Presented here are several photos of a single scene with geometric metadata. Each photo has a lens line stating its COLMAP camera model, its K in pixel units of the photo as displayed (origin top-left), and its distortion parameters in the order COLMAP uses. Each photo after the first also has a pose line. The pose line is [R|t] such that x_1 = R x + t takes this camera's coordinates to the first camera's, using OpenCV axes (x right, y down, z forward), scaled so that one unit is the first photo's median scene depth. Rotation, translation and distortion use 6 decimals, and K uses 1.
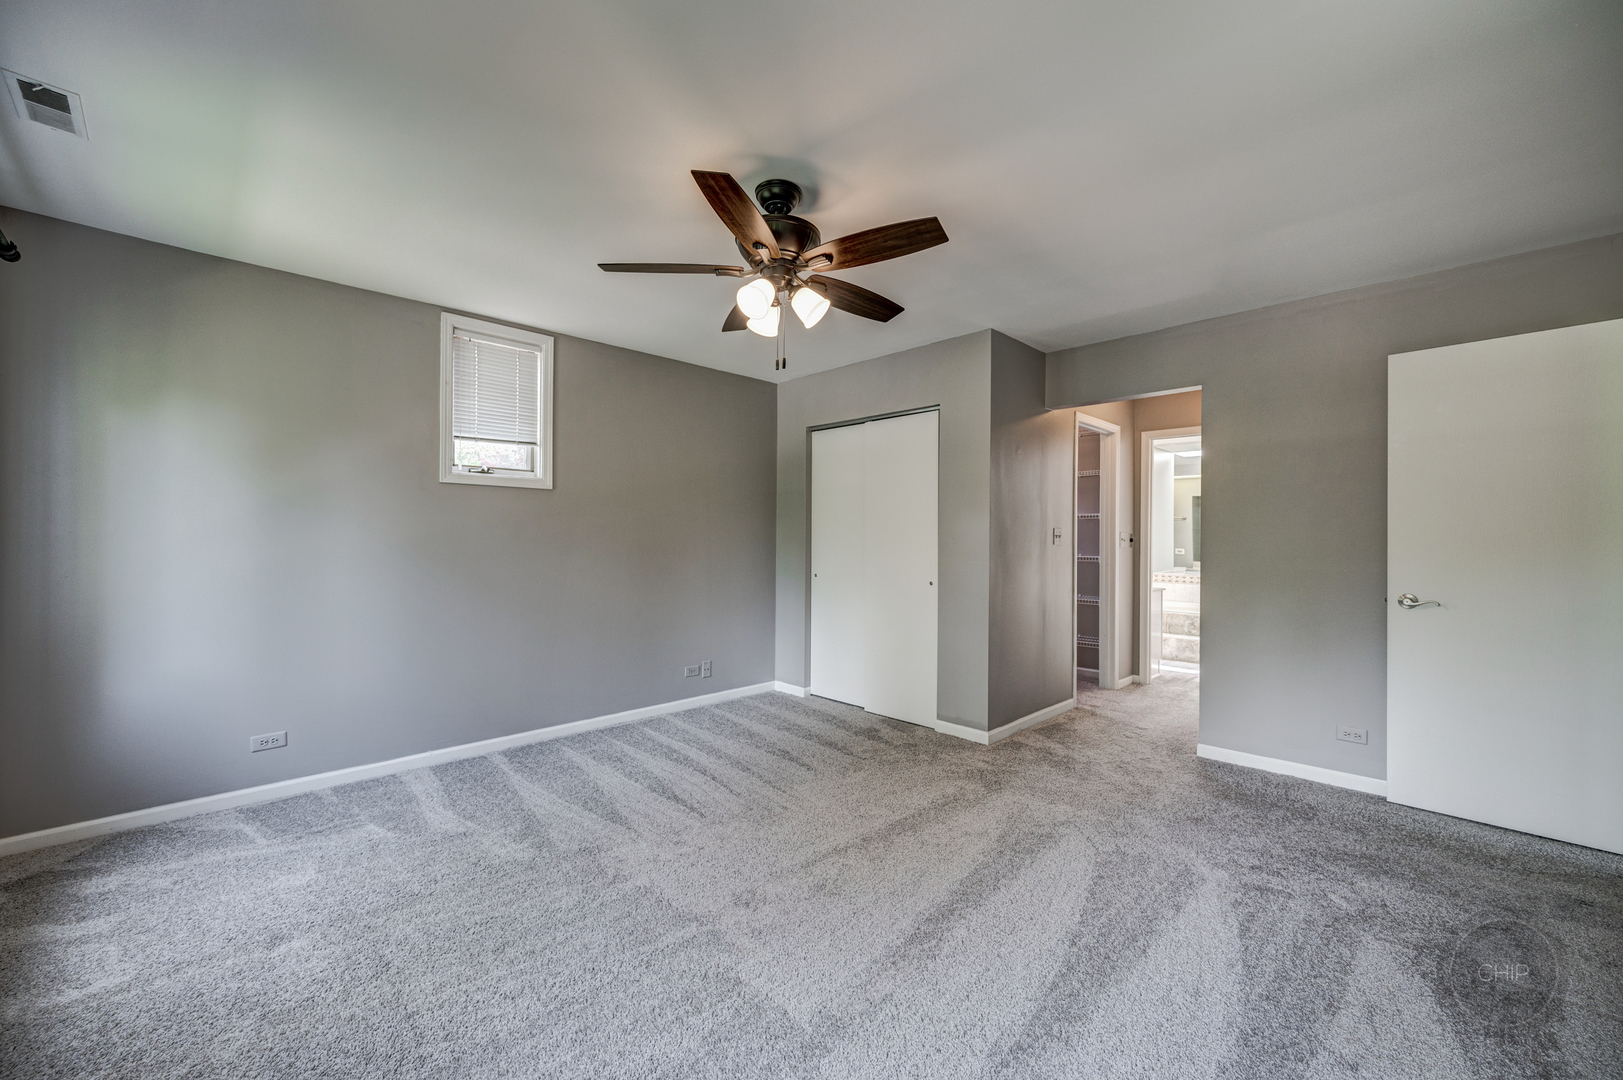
lens RADIAL K [[642.4, 0, 837.9], [0, 642.4, 553.6], [0, 0, 1]] dist [0.001053, -0.000178]
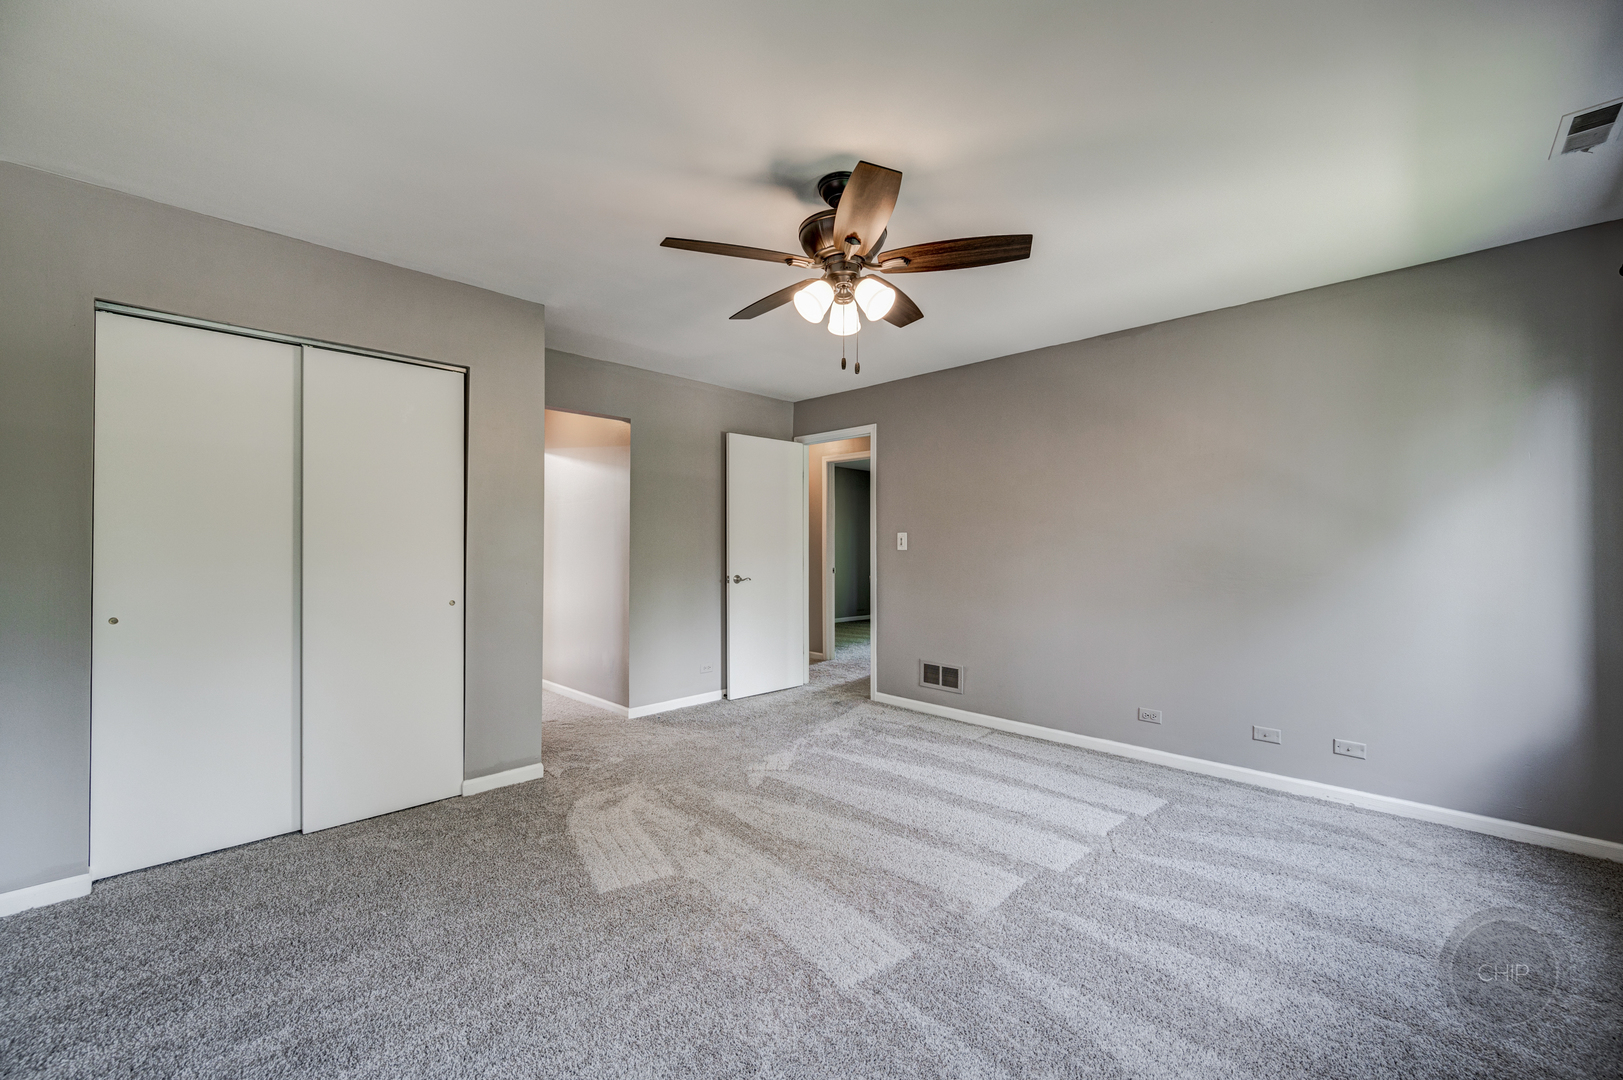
lens RADIAL K [[642.4, 0, 806.3], [0, 642.4, 544.3], [0, 0, 1]] dist [0.001053, -0.000178]
pose [[0.008232, -0.001122, 0.999965, -0.760298], [0.020343, 0.999793, 0.000954, -0.015165], [-0.999759, 0.020334, 0.008253, 0.747686]]
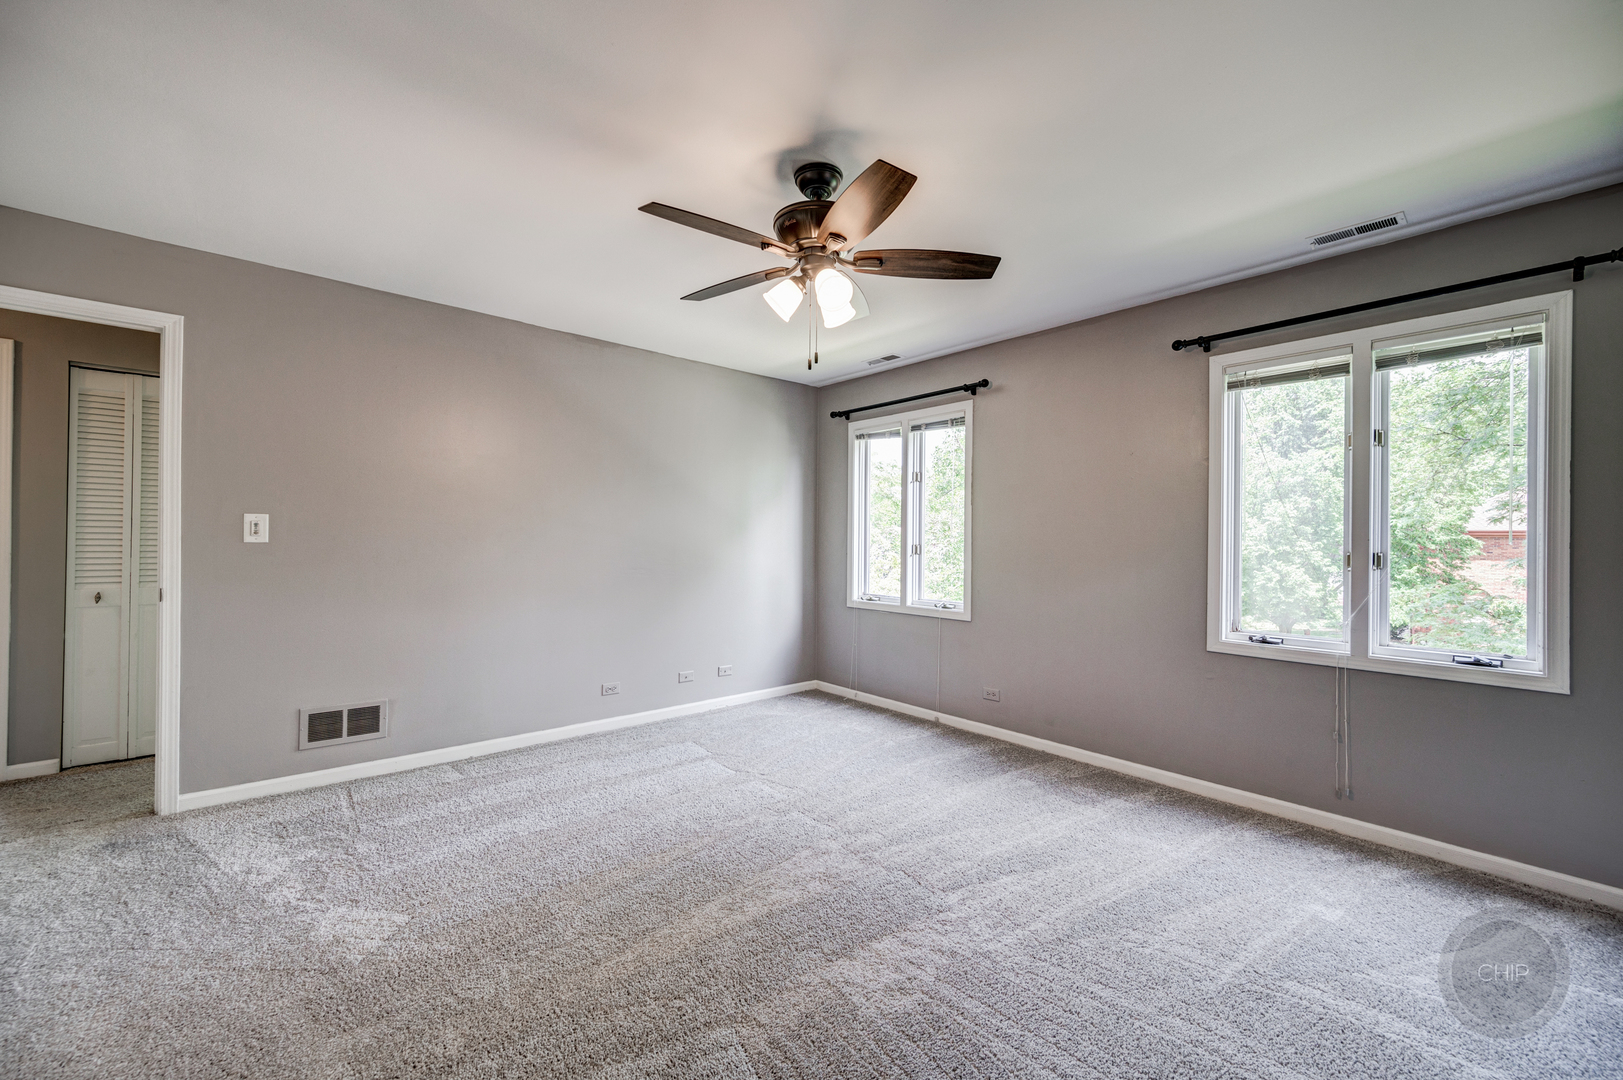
lens RADIAL K [[642.4, 0, 815.8], [0, 642.4, 537.8], [0, 0, 1]] dist [0.001053, -0.000178]
pose [[-0.996937, -0.013690, 0.077001, -0.108494], [-0.012269, 0.999746, 0.018899, -0.029656], [-0.077240, 0.017897, -0.996852, 1.411740]]
